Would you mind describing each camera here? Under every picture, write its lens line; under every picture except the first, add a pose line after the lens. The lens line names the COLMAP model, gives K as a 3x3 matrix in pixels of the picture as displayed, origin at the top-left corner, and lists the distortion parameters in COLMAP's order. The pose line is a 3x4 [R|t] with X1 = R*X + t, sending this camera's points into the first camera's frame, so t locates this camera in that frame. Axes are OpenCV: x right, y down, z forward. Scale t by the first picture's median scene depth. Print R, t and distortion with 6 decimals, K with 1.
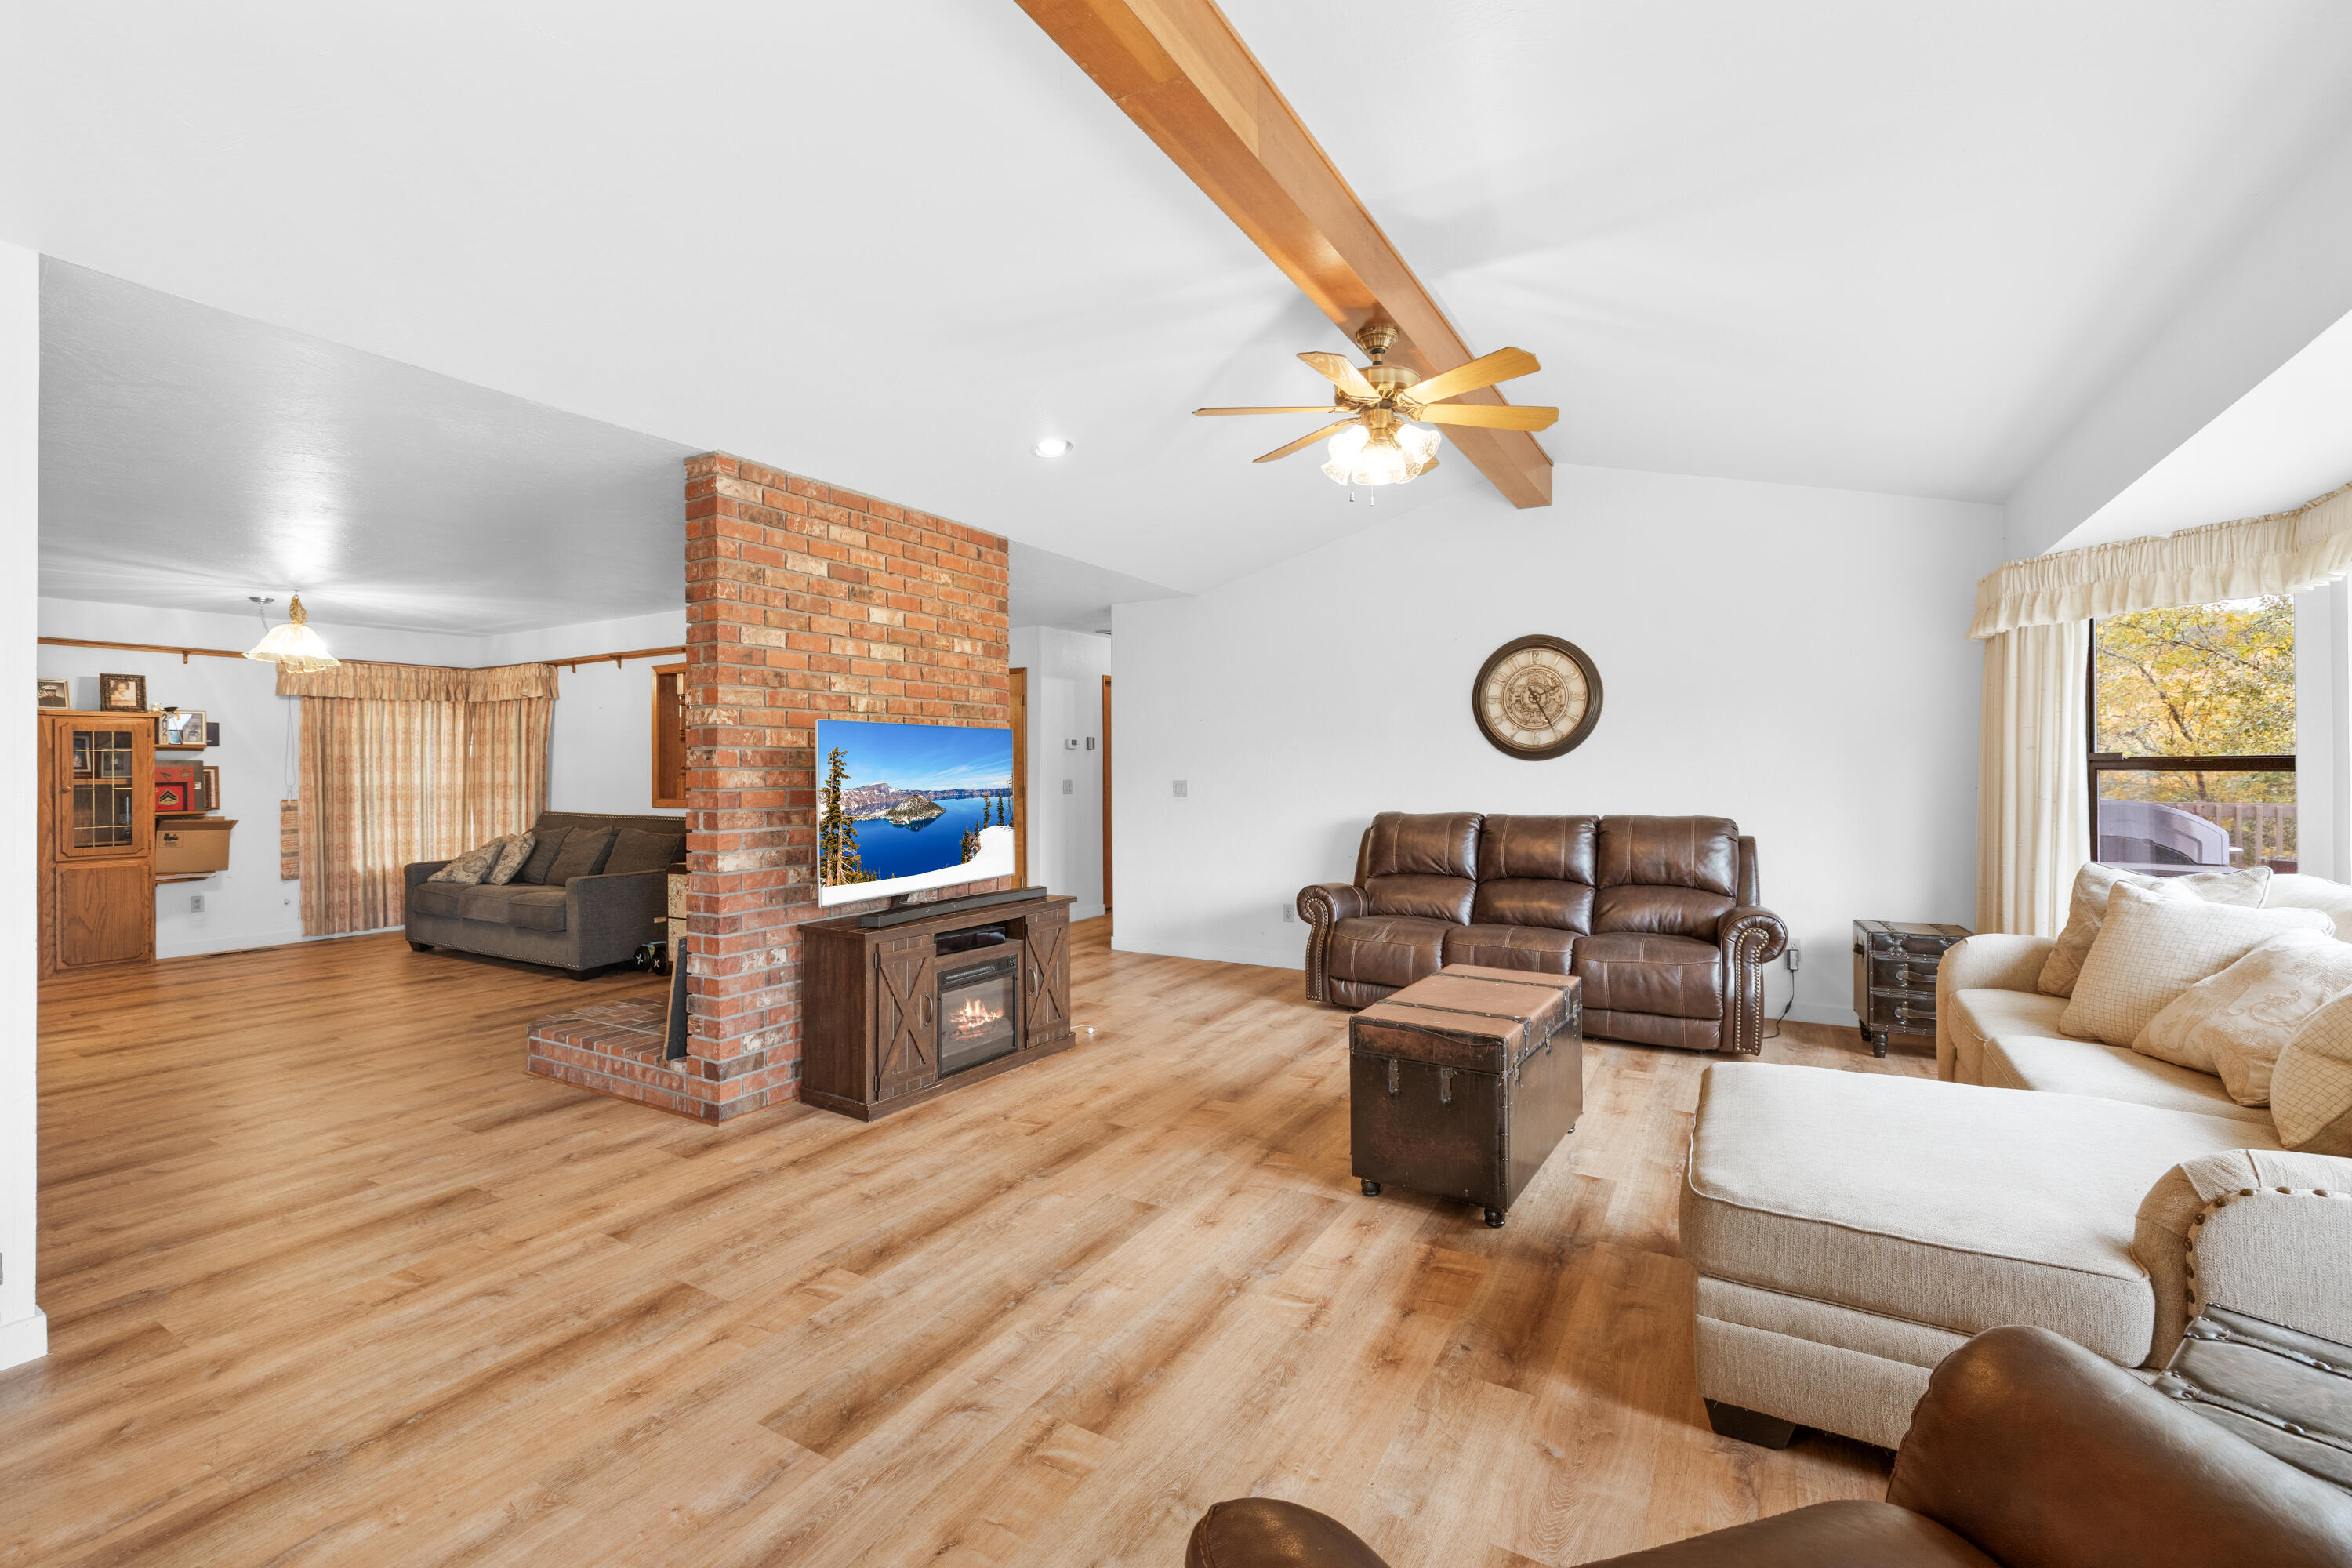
lens RADIAL K [[995.2, 0, 1186.7], [0, 995.2, 766.1], [0, 0, 1]] dist [0.002685, -0.000227]
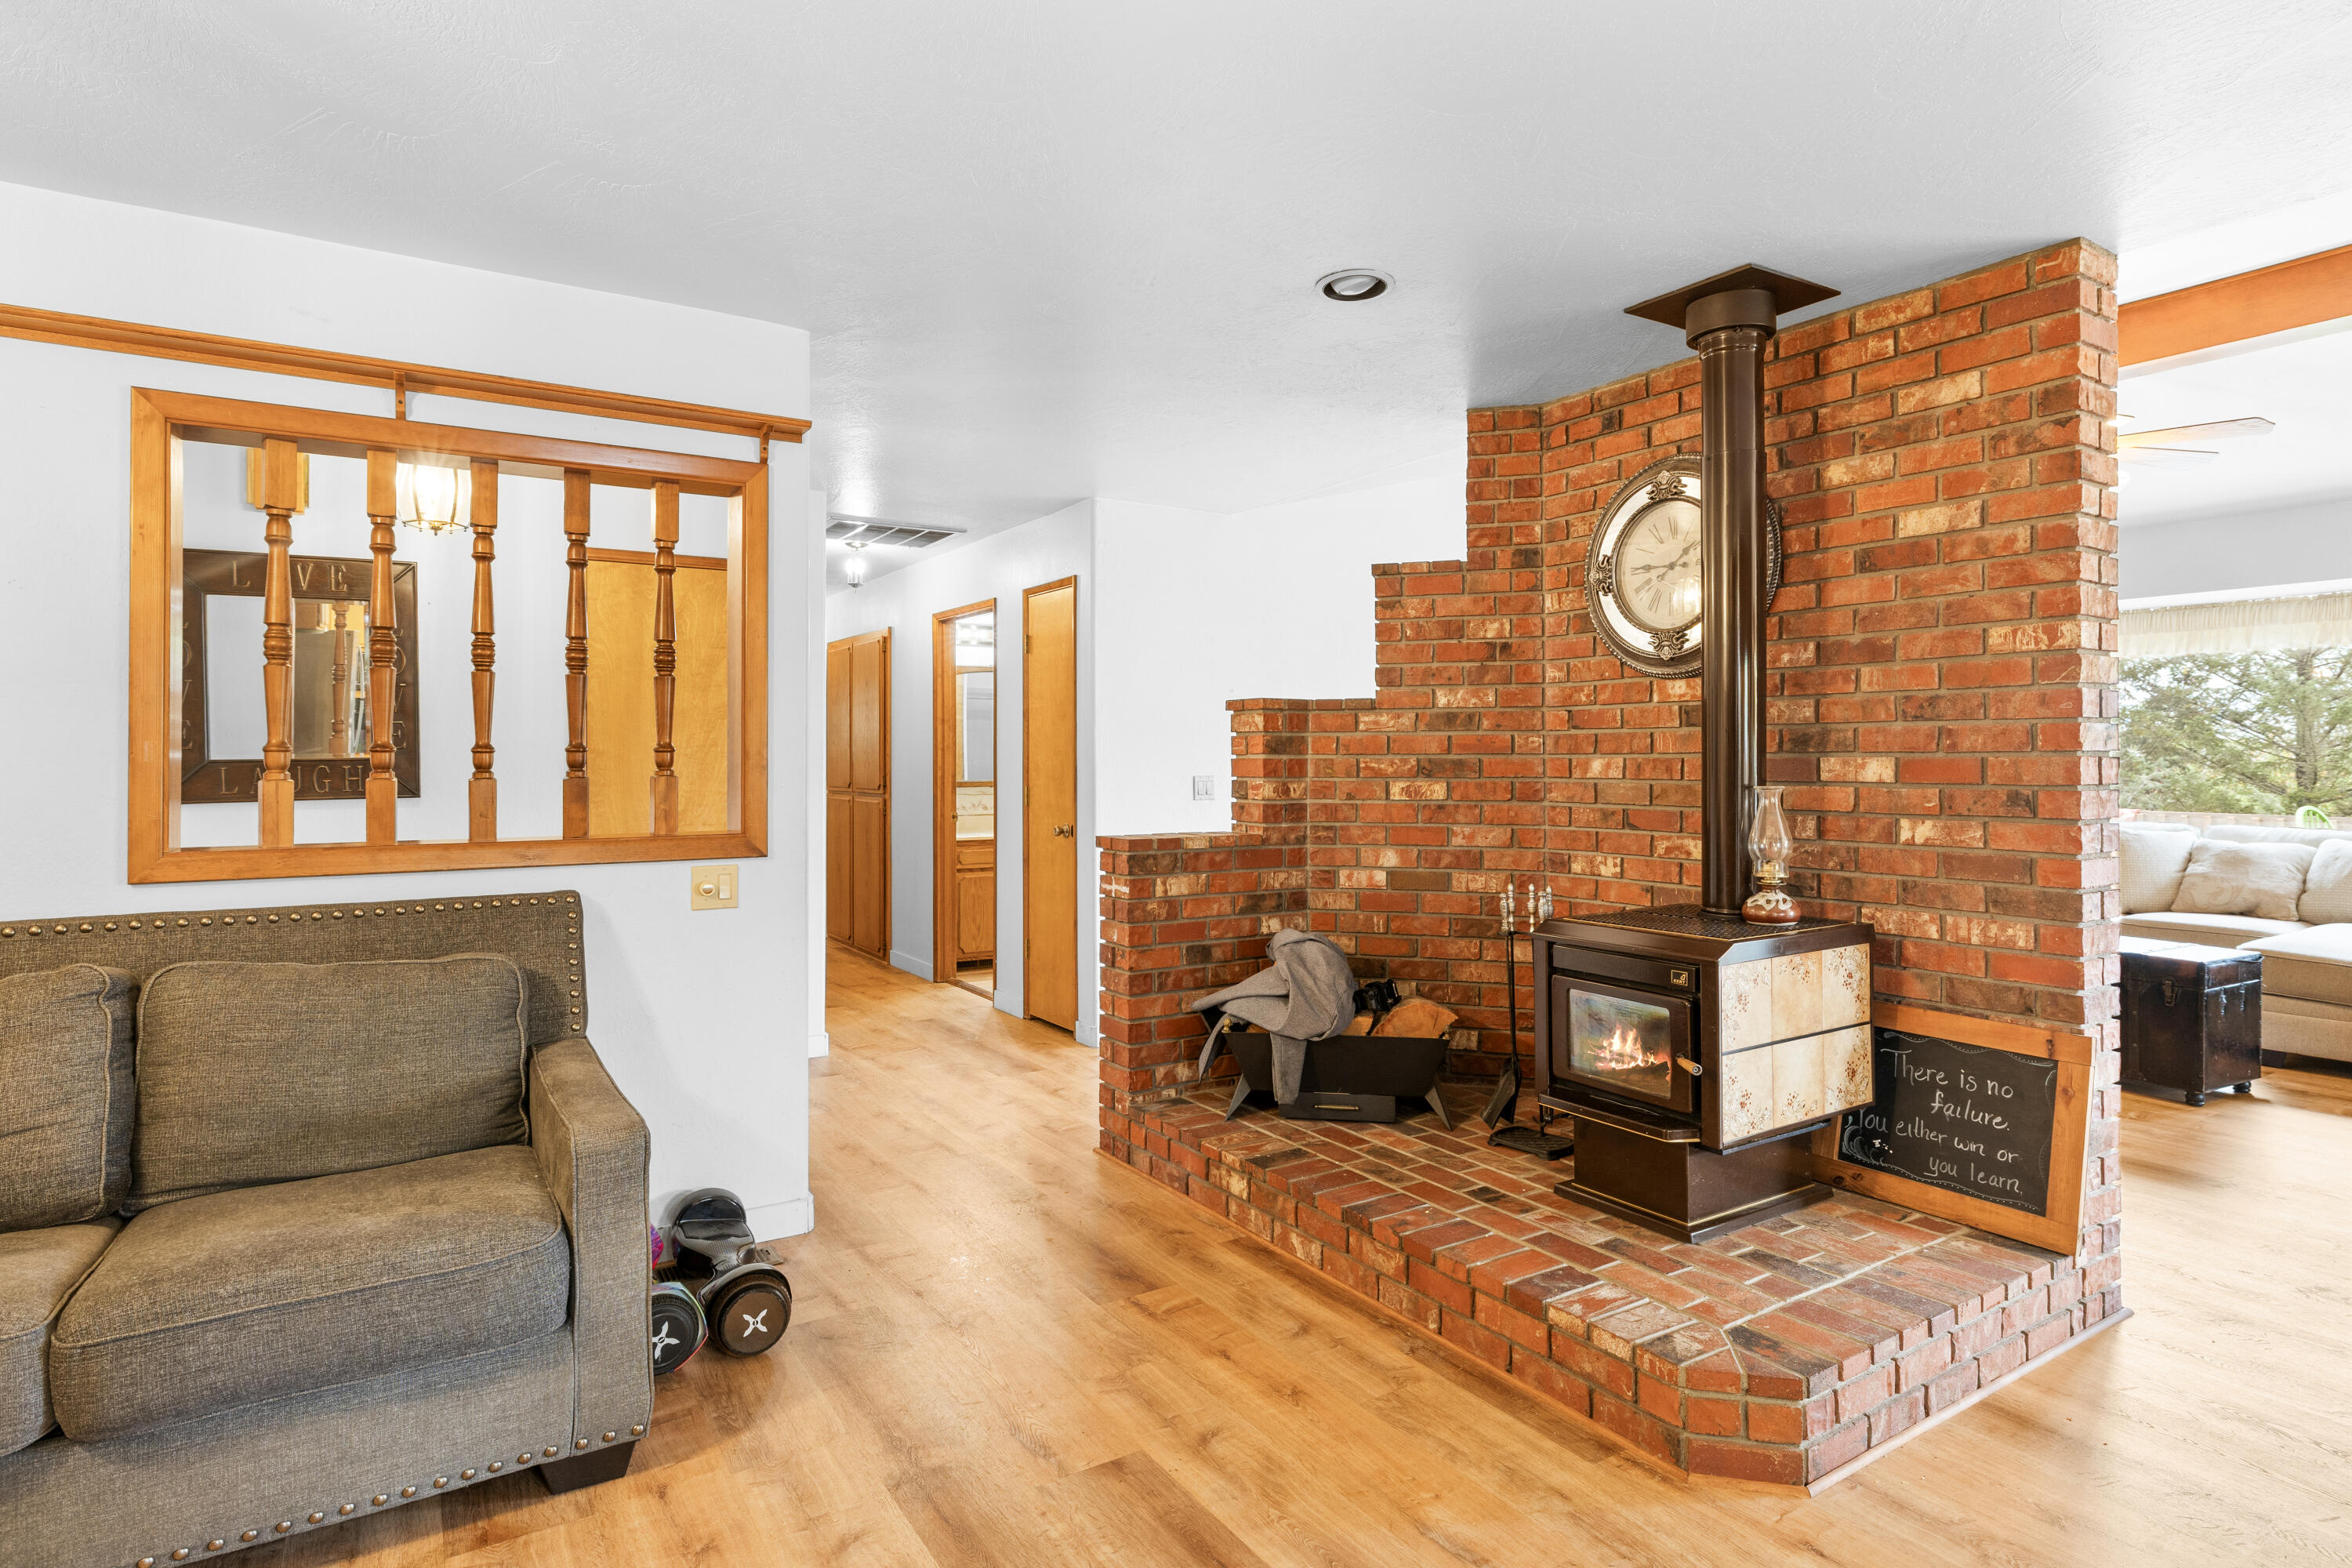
lens RADIAL K [[1193.5, 0, 1180.7], [0, 1193.5, 771.1], [0, 0, 1]] dist [-0.025696, -0.000843]
pose [[0.452680, 0.004765, 0.891660, -0.689712], [0.001483, 0.999980, -0.006097, 0.011607], [-0.891672, 0.004083, 0.452664, 0.577277]]
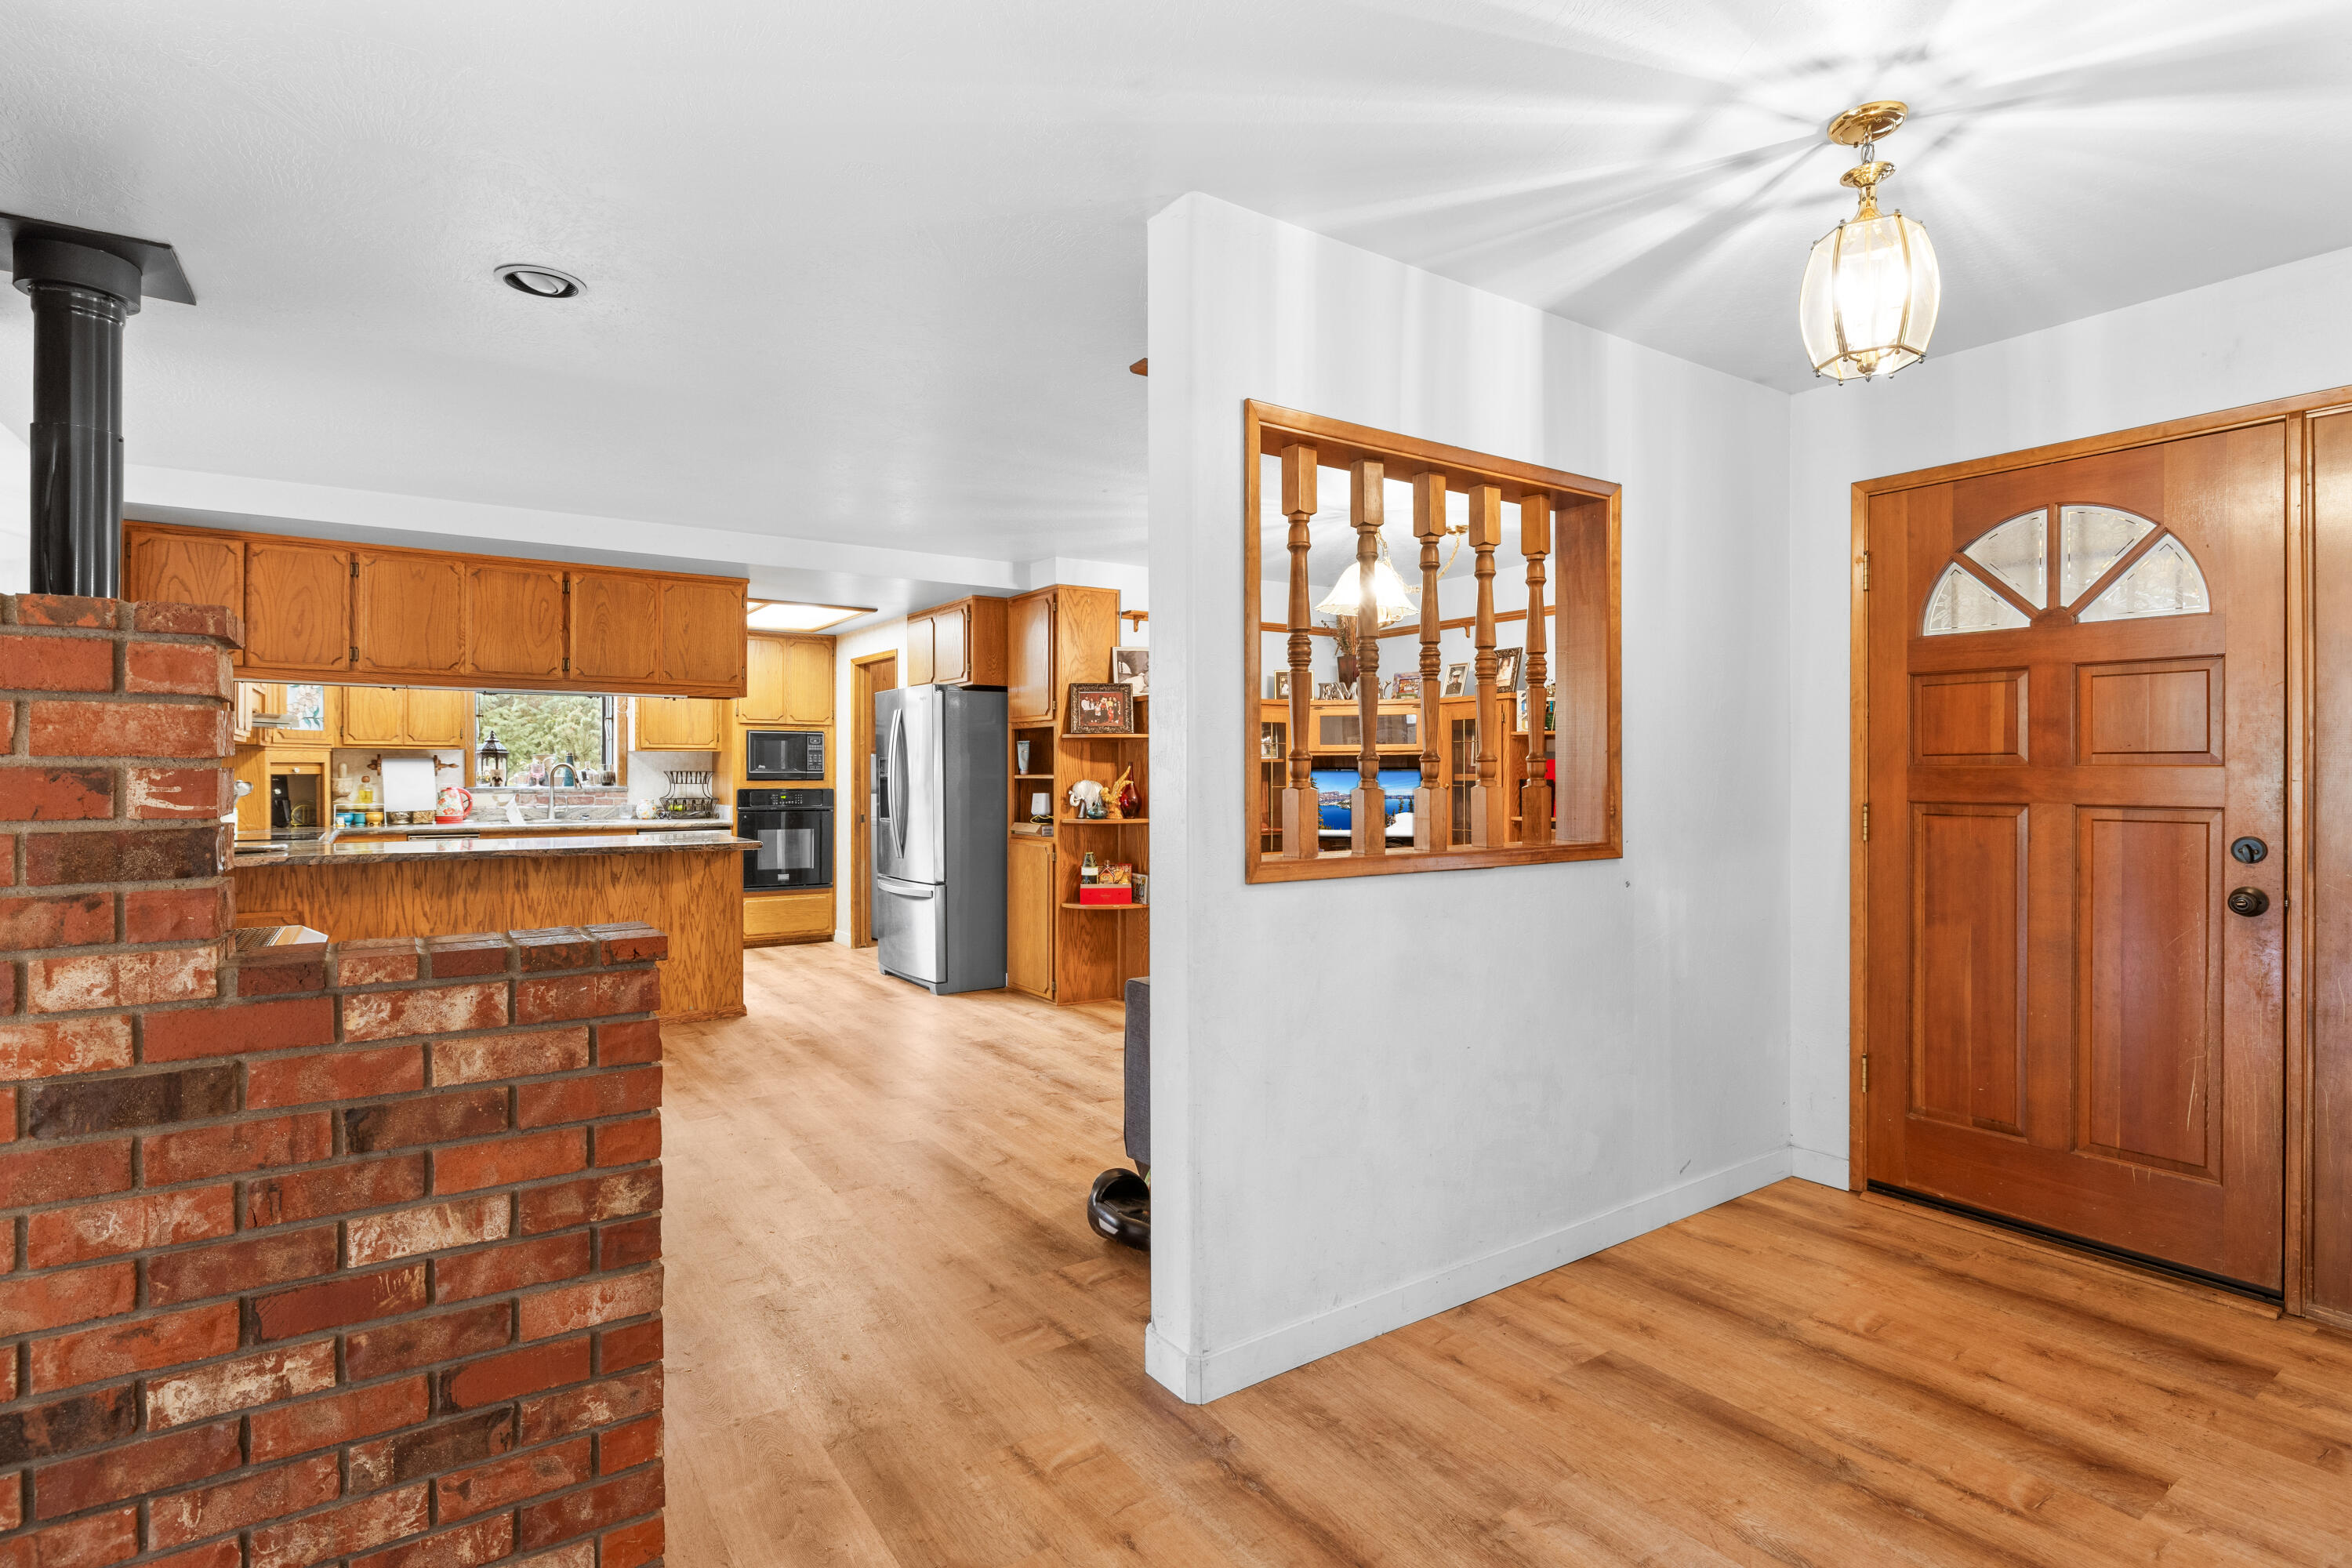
lens RADIAL K [[1193.5, 0, 1181.6], [0, 1193.5, 783.2], [0, 0, 1]] dist [-0.025696, -0.000843]
pose [[-0.436745, 0.006724, -0.899560, -0.068205], [0.001010, 0.999975, 0.006984, 0.009966], [0.899585, 0.002142, -0.436741, 1.049504]]
